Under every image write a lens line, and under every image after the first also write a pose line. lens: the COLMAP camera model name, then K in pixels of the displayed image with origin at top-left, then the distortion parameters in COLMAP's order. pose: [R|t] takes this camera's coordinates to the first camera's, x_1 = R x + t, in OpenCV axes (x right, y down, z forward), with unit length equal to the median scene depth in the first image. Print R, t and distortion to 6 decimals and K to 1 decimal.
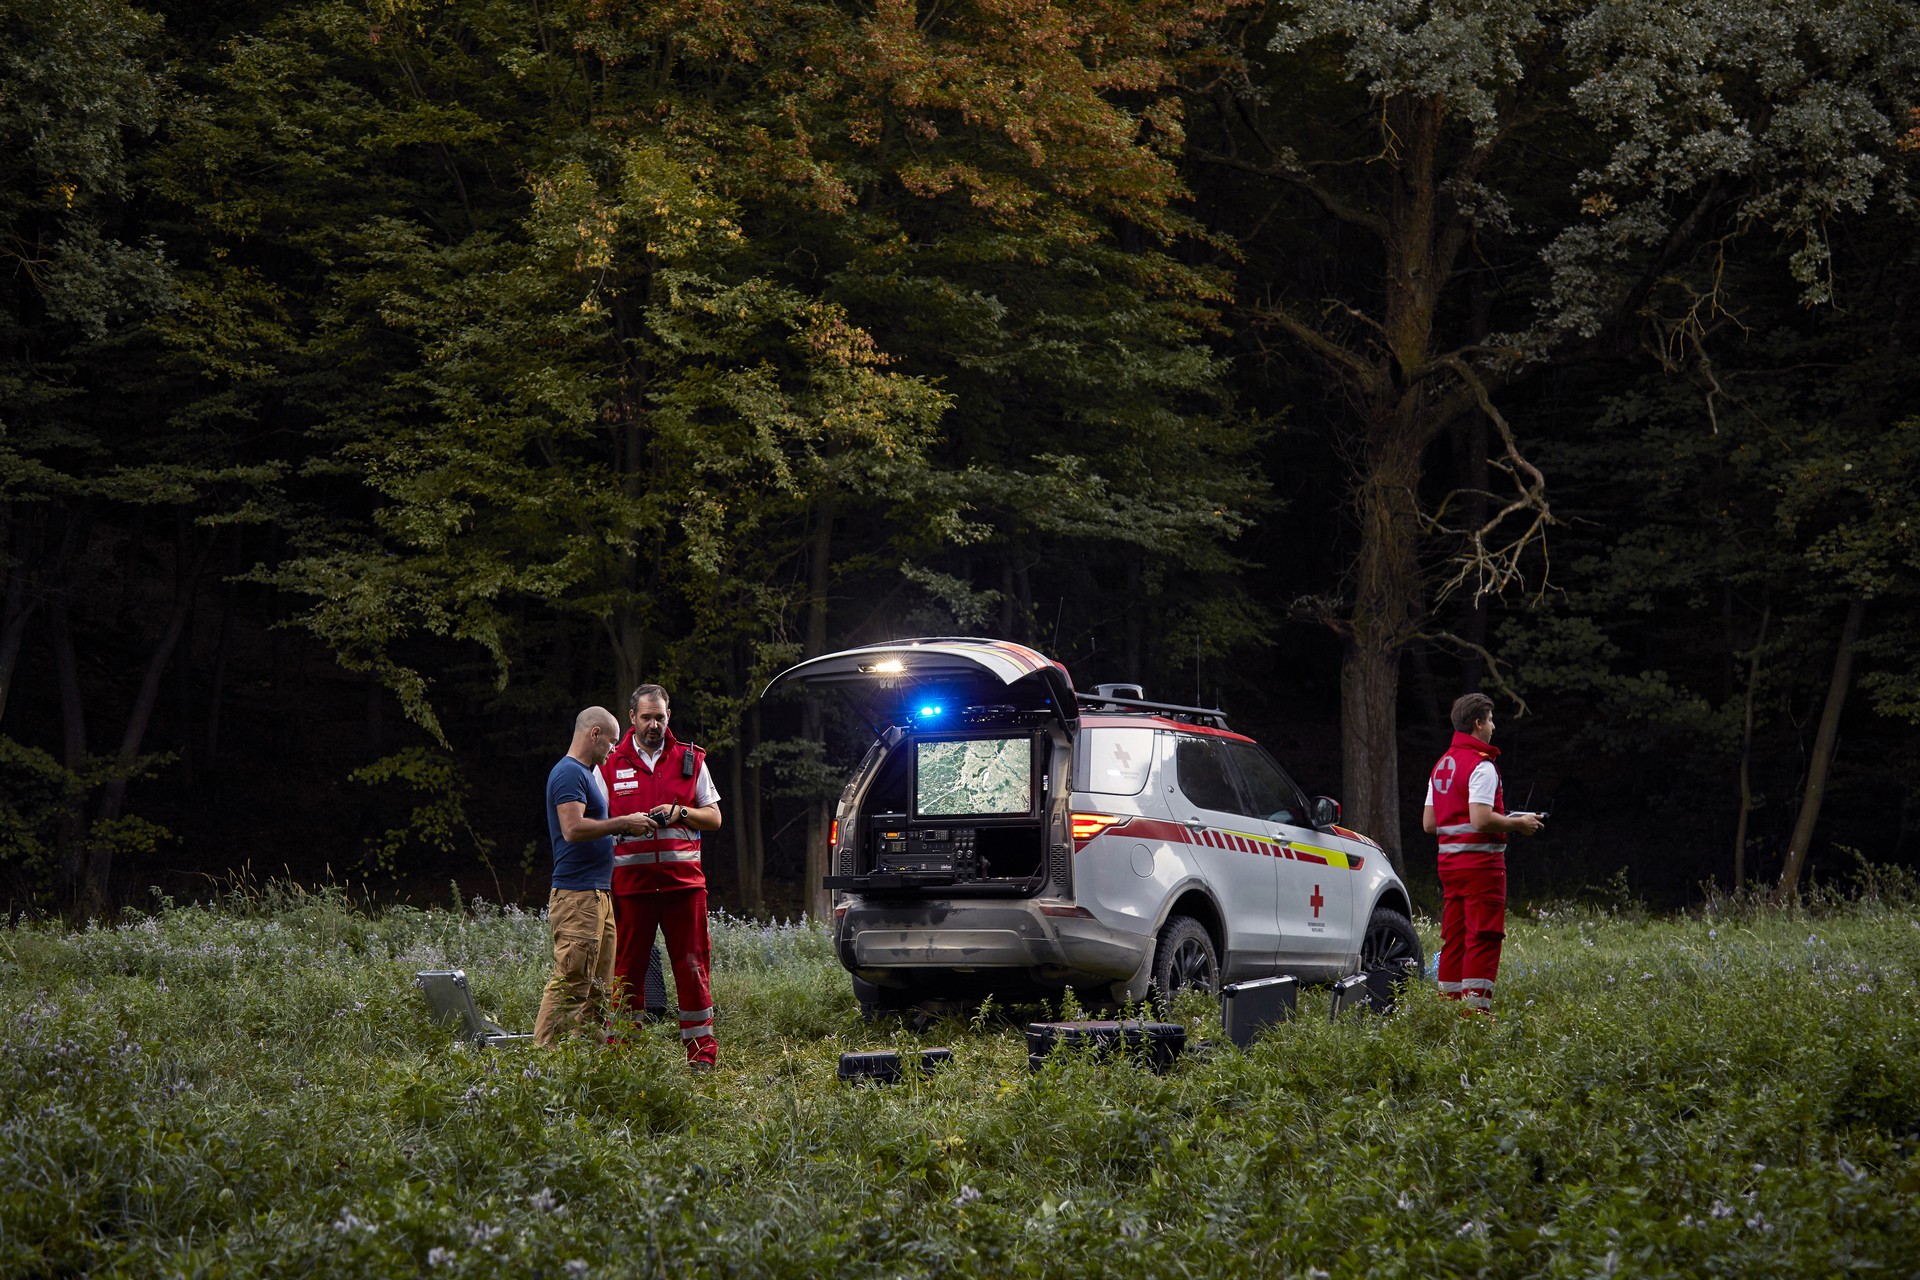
lens RADIAL K [[2983.2, 0, 960.0], [0, 2983.2, 640.0], [0, 0, 1]] dist [-0.011162, 0.088568]
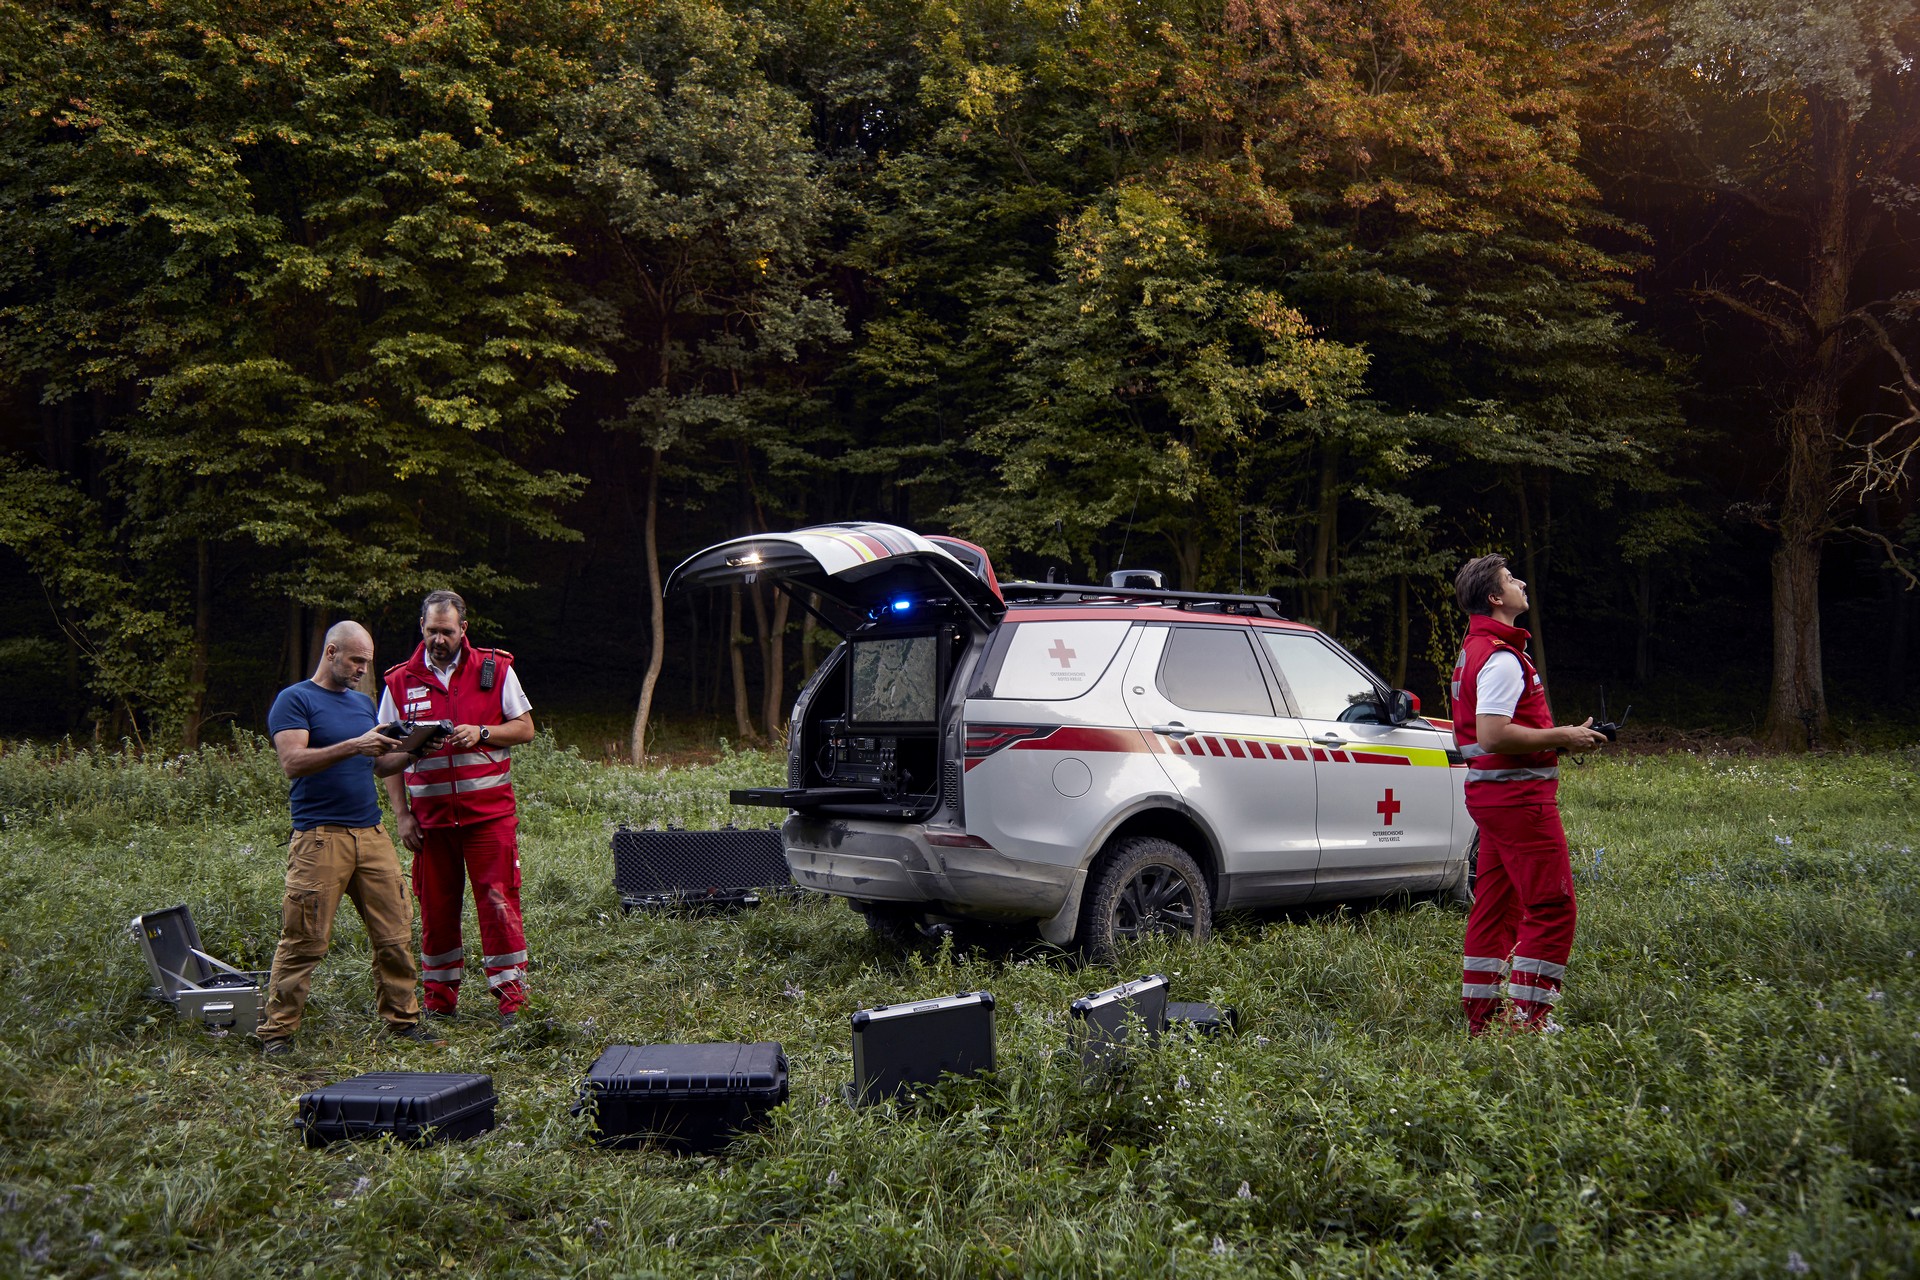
lens RADIAL K [[1617.7, 0, 988.8], [0, 1617.7, 635.5], [0, 0, 1]] dist [-0.008766, 0.051540]
pose [[0.927019, -0.014495, -0.374735, 0.098245], [0.031720, 0.998703, 0.039838, 0.006553], [0.373671, -0.048818, 0.926276, 0.260266]]
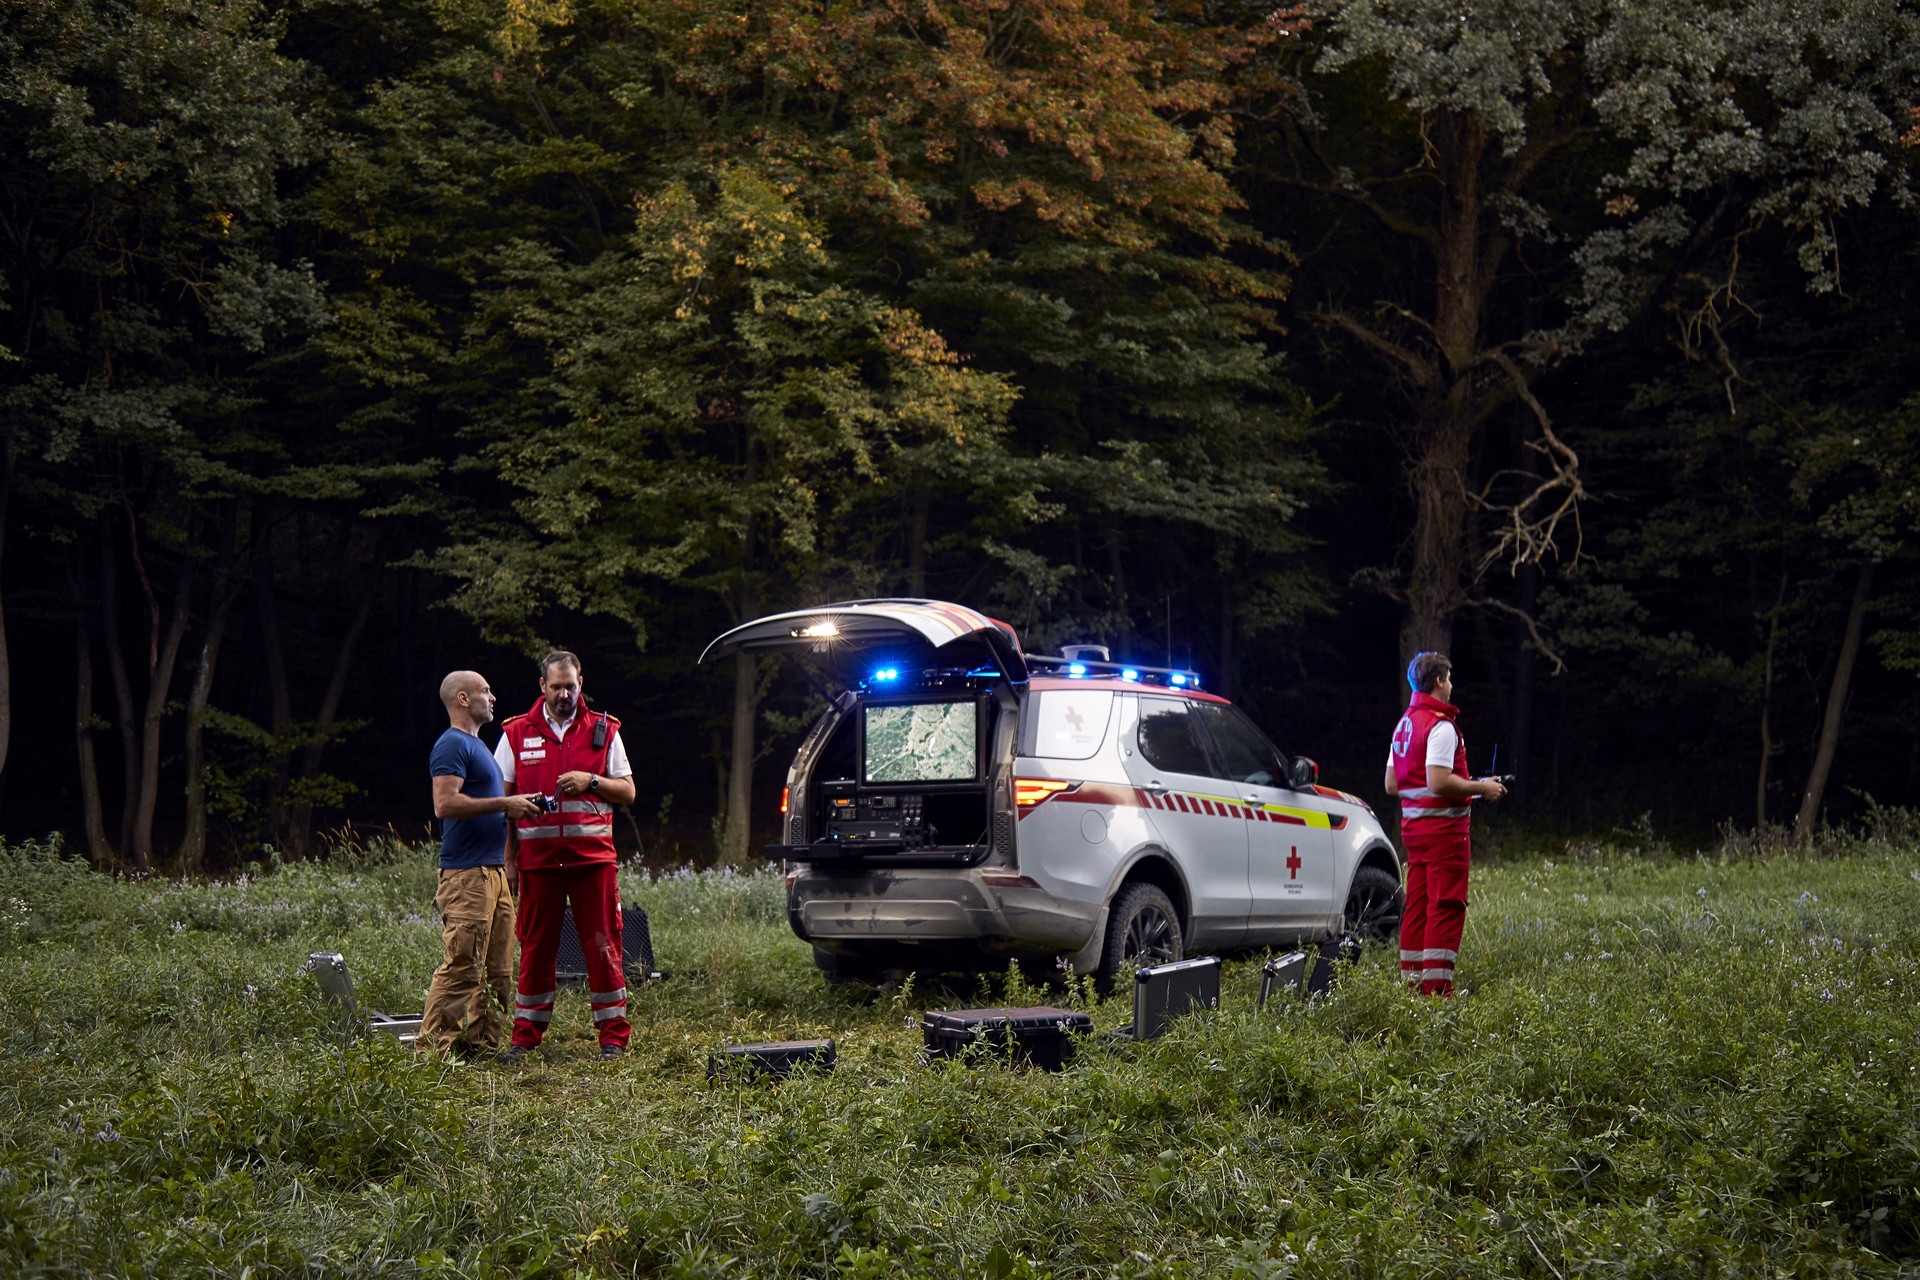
lens RADIAL K [[2448.6, 0, 960.0], [0, 2448.6, 640.0], [0, 0, 1]] dist [-0.010965, 0.011407]
pose [[0.997636, -0.012496, -0.067569, 0.033330], [0.013129, 0.999874, 0.008930, 0.002500], [0.067449, -0.009796, 0.997675, 0.093378]]
